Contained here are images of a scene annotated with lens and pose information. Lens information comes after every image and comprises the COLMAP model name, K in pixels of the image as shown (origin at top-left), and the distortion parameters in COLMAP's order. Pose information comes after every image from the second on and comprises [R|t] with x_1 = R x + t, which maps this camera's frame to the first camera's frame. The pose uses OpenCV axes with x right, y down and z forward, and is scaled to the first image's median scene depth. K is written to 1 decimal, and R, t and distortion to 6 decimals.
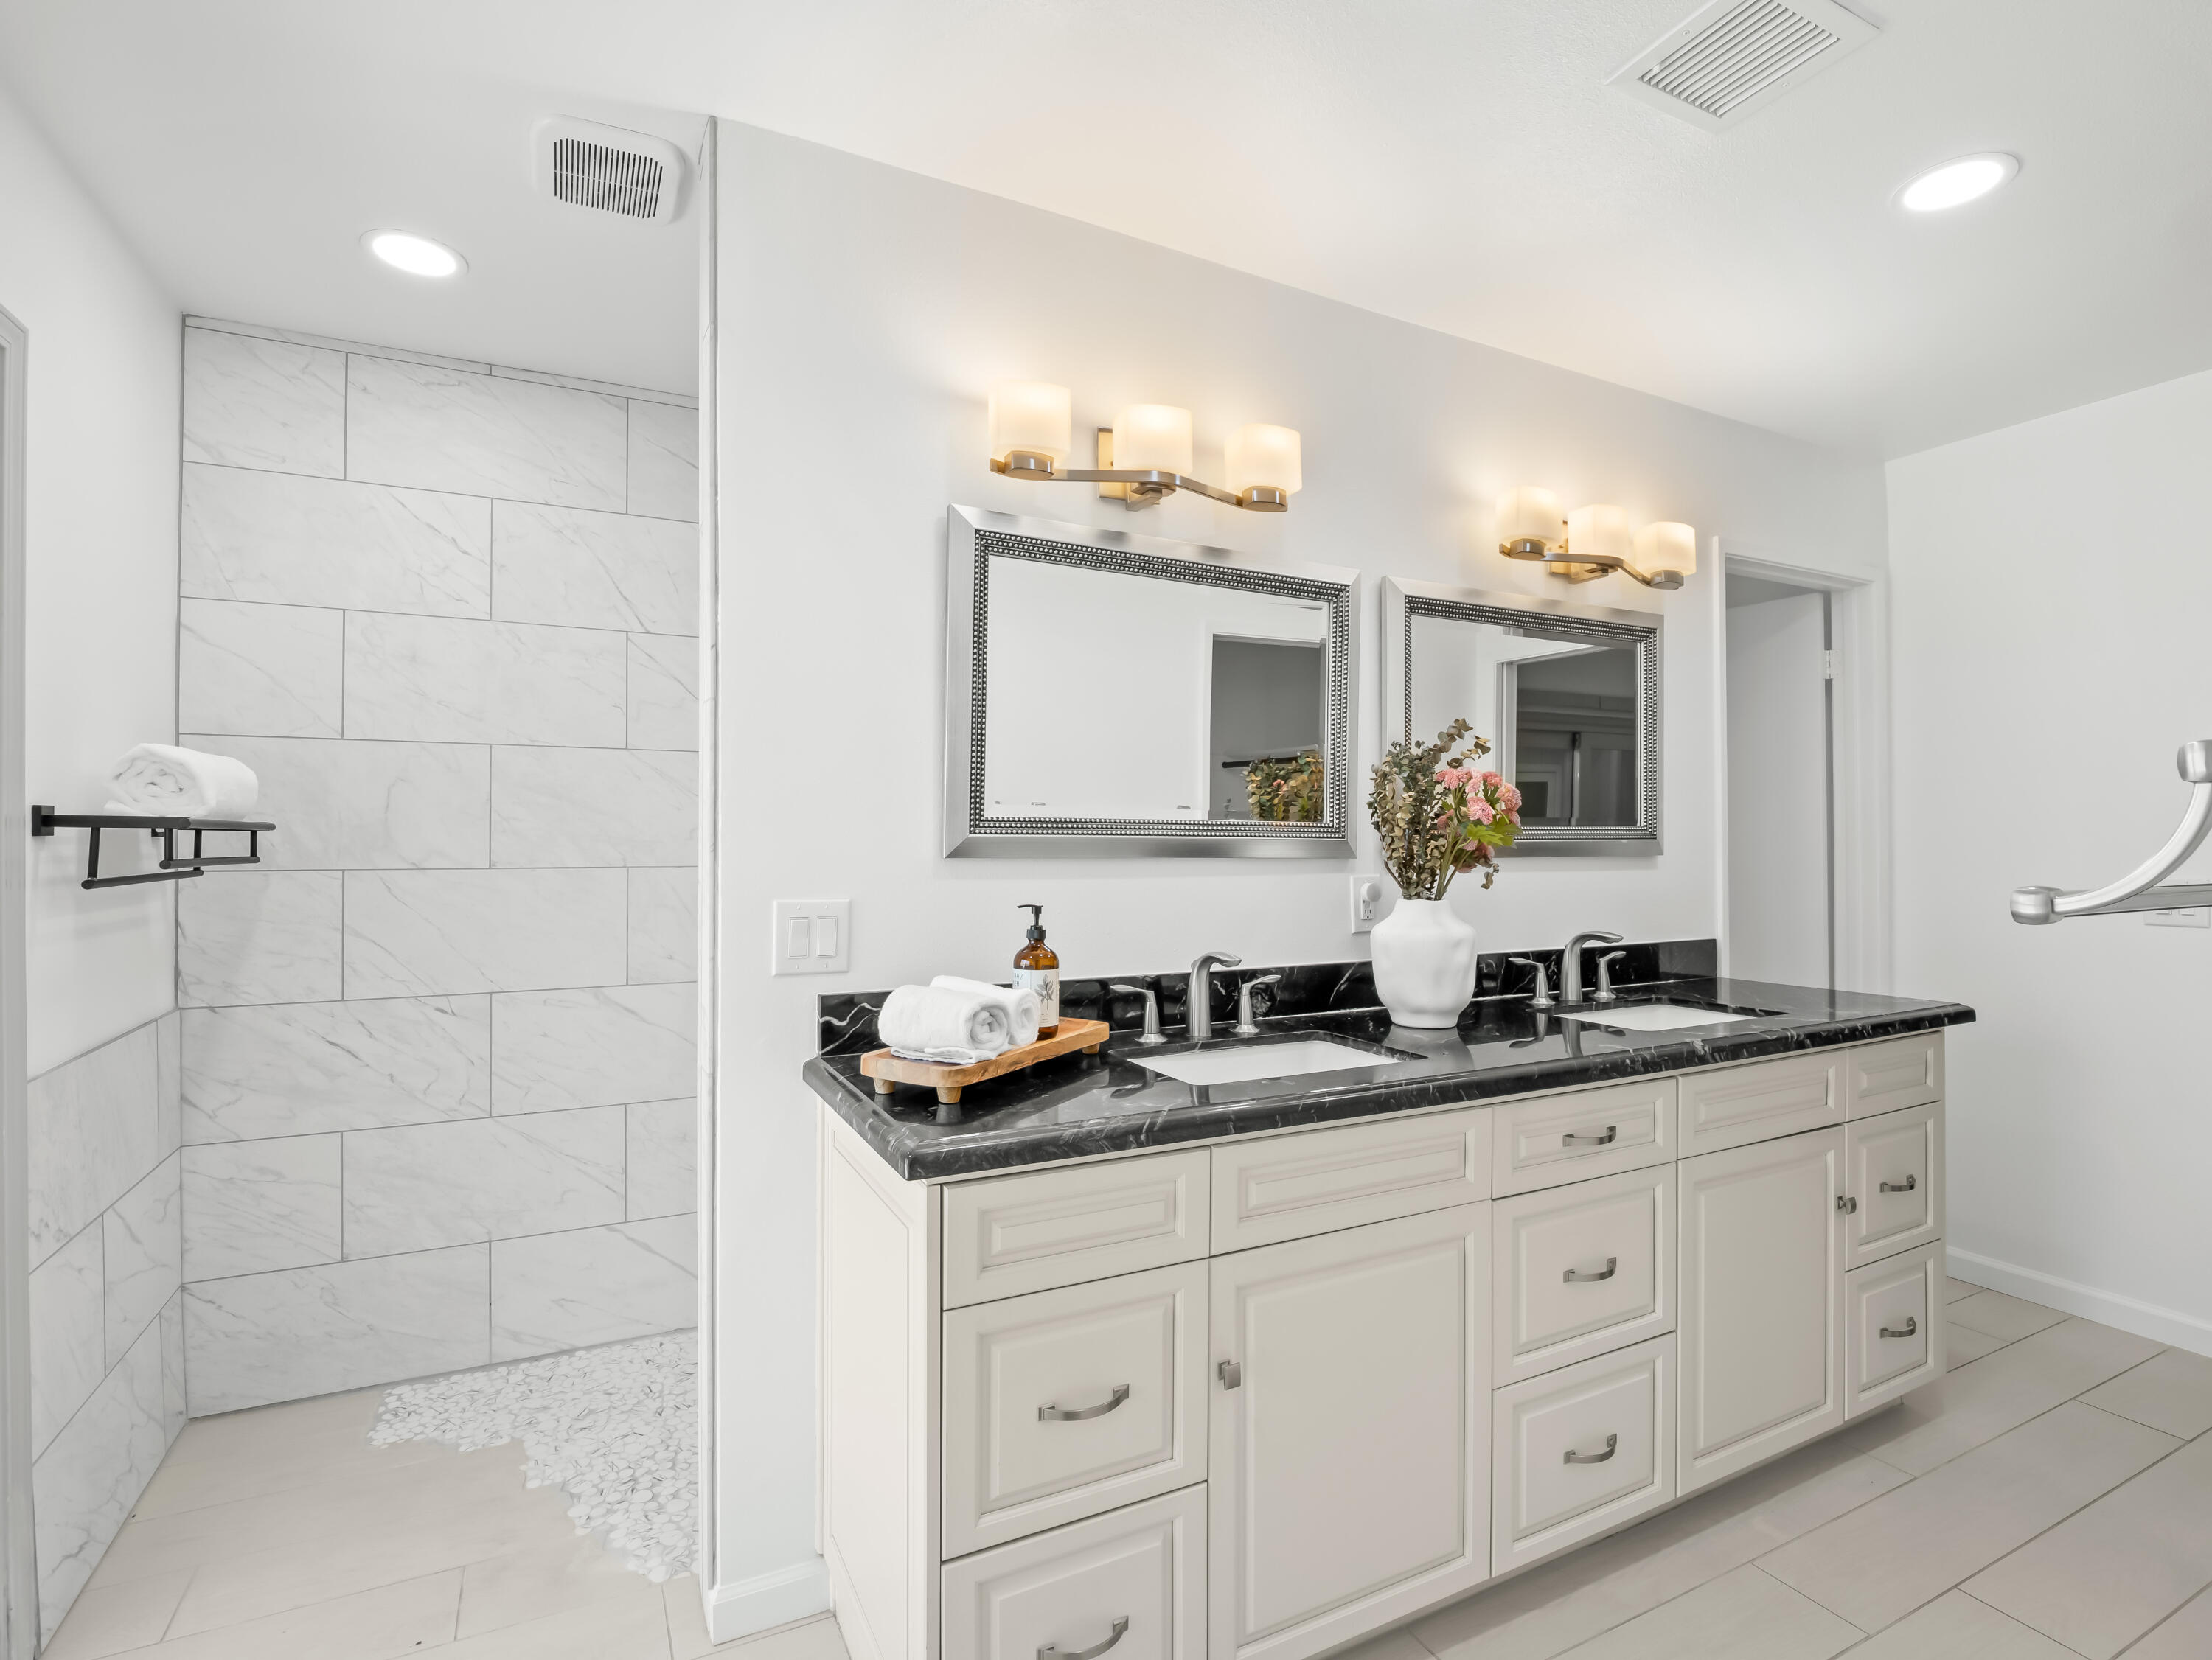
lens RADIAL K [[1054.6, 0, 1104.0], [0, 1054.6, 846.9], [0, 0, 1]] dist [-0.001501, -0.000118]
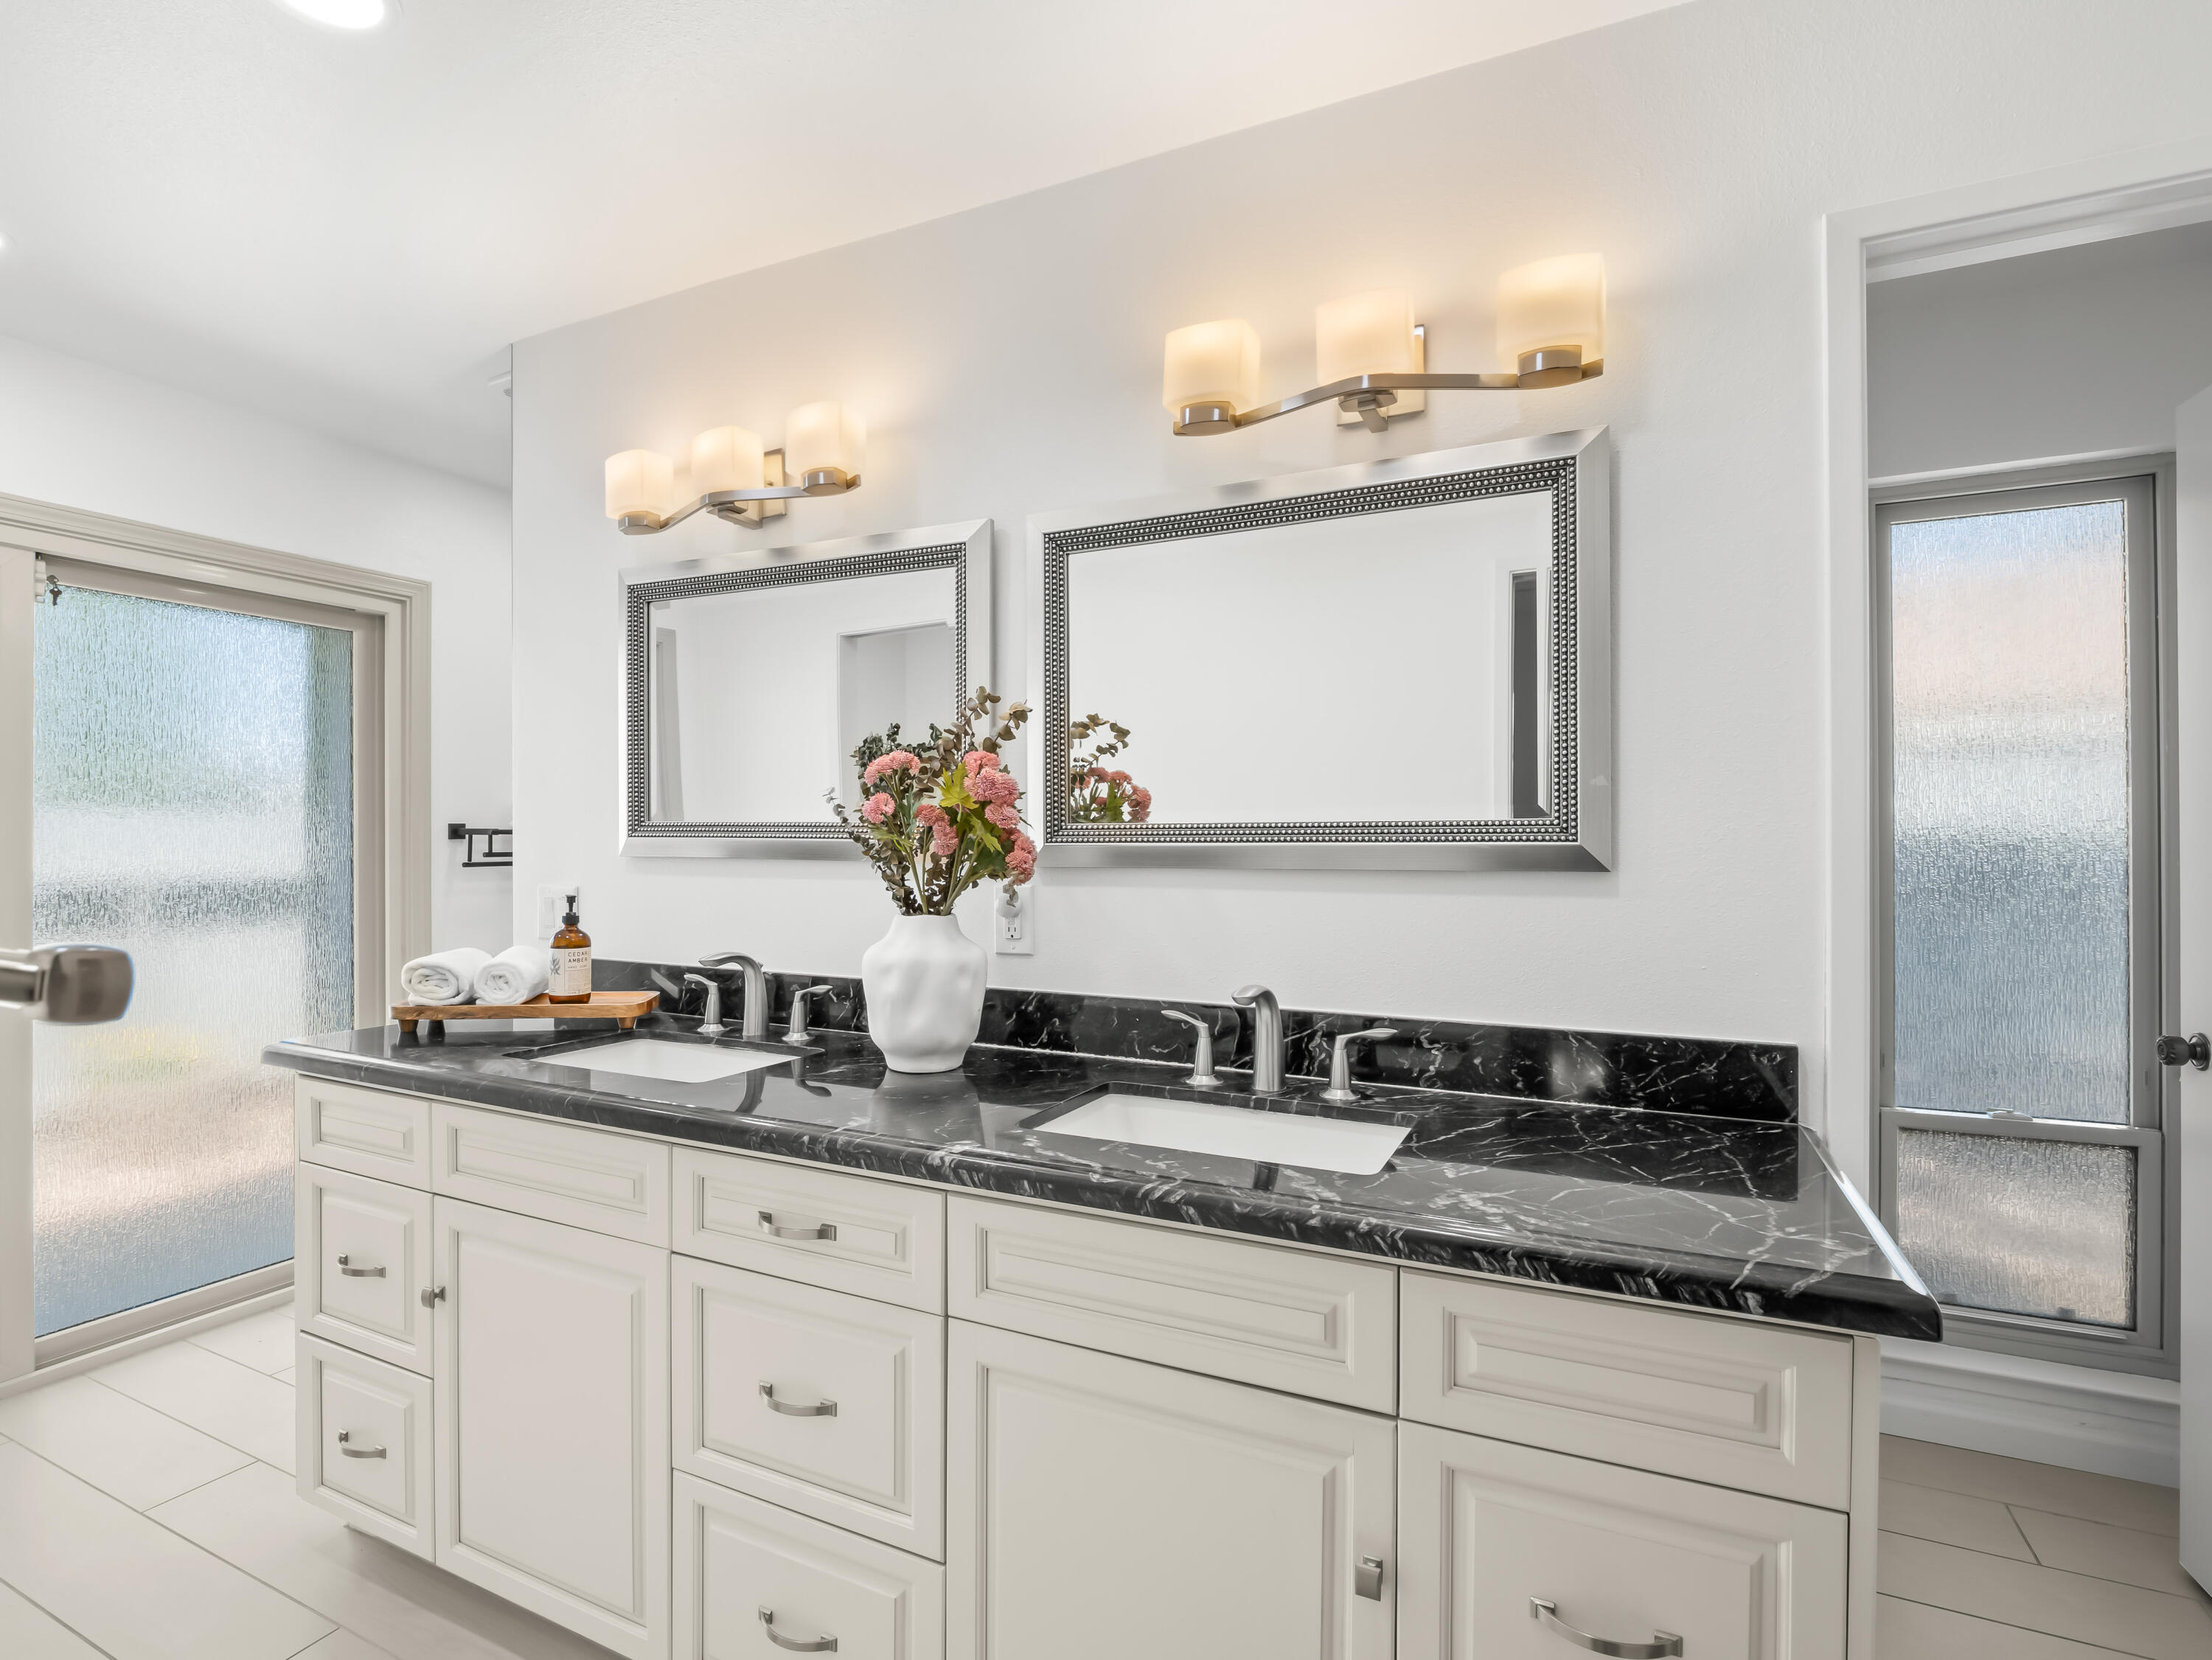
lens RADIAL K [[1136.6, 0, 1106.0], [0, 1136.6, 830.0], [0, 0, 1]] dist [-0.002454, -0.018127]
pose [[0.584627, -0.007570, -0.811267, 1.075208], [-0.009047, 0.999833, -0.015849, -0.004007], [0.811252, 0.016606, 0.584461, 0.588212]]
